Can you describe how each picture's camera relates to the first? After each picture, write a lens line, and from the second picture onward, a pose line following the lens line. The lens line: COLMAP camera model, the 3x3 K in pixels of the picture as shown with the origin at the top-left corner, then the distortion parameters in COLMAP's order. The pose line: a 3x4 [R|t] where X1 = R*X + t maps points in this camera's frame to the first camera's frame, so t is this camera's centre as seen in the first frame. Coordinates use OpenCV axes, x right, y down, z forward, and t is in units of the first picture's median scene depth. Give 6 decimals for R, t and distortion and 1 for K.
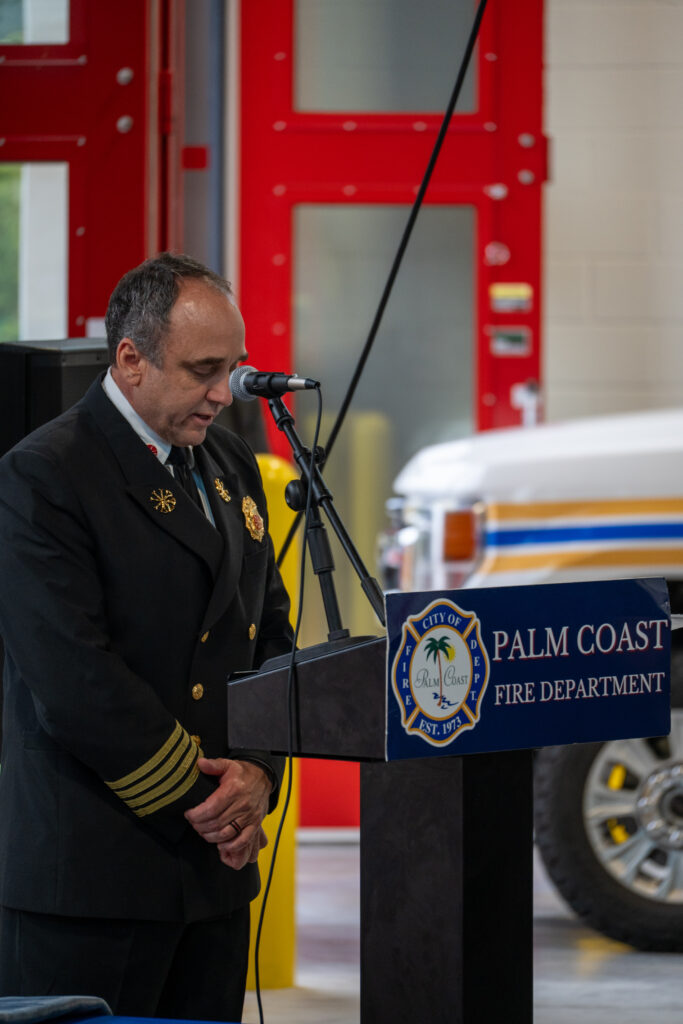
lens RADIAL K [[6189.8, 0, 343.2], [0, 6189.8, 510.4], [0, 0, 1]] dist [0.113849, 0.000000]
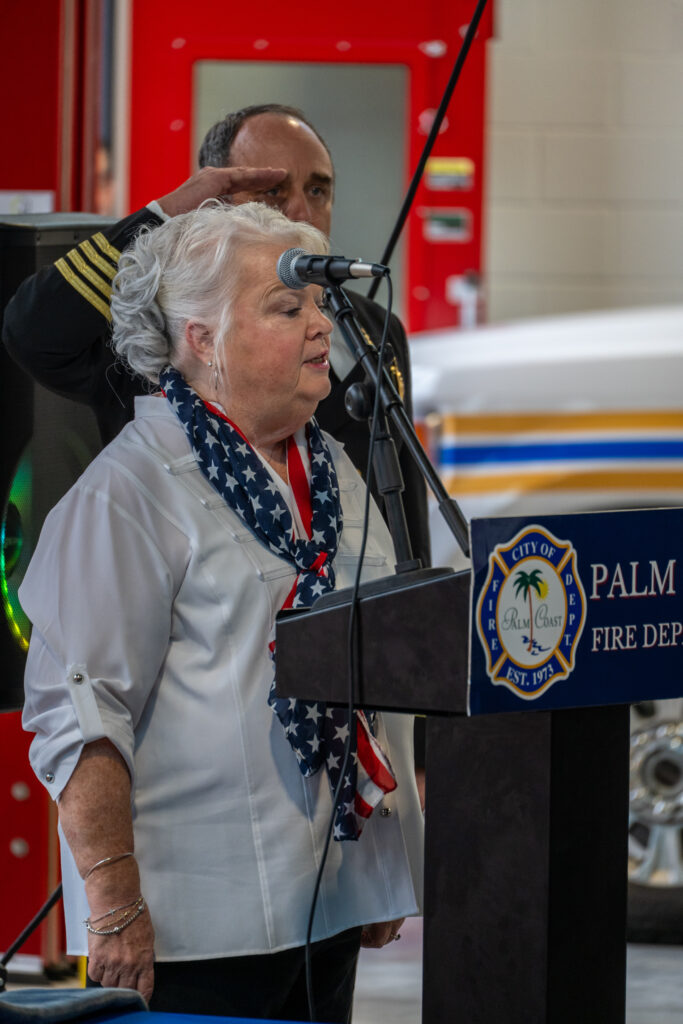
lens RADIAL K [[7249.4, 0, 338.2], [0, 7249.4, 510.1], [0, 0, 1]] dist [0.217784, 0.000000]
pose [[0.999506, 0.012879, 0.028651, -0.038460], [-0.013221, 0.999843, 0.011786, 0.000796], [-0.028495, -0.012159, 0.999520, 0.006358]]
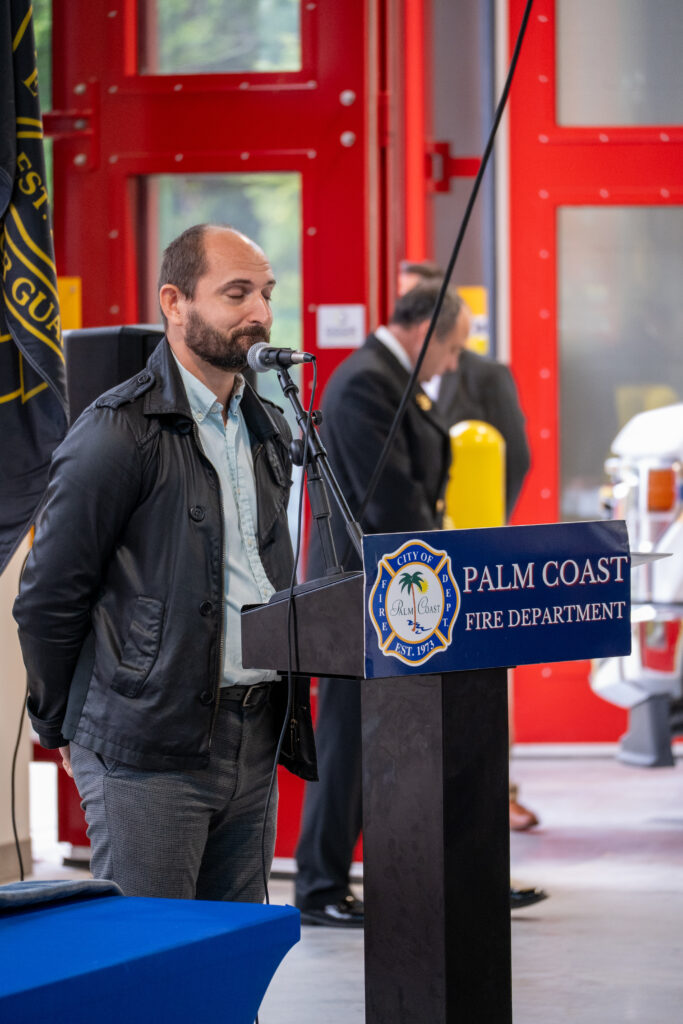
lens RADIAL K [[5342.3, 0, 292.2], [0, 5342.3, 496.9], [0, 0, 1]] dist [0.147454, 0.000000]
pose [[0.995618, -0.008834, -0.093093, 0.084760], [0.009216, 0.999951, 0.003668, 0.002234], [0.093056, -0.004510, 0.995651, -0.007300]]
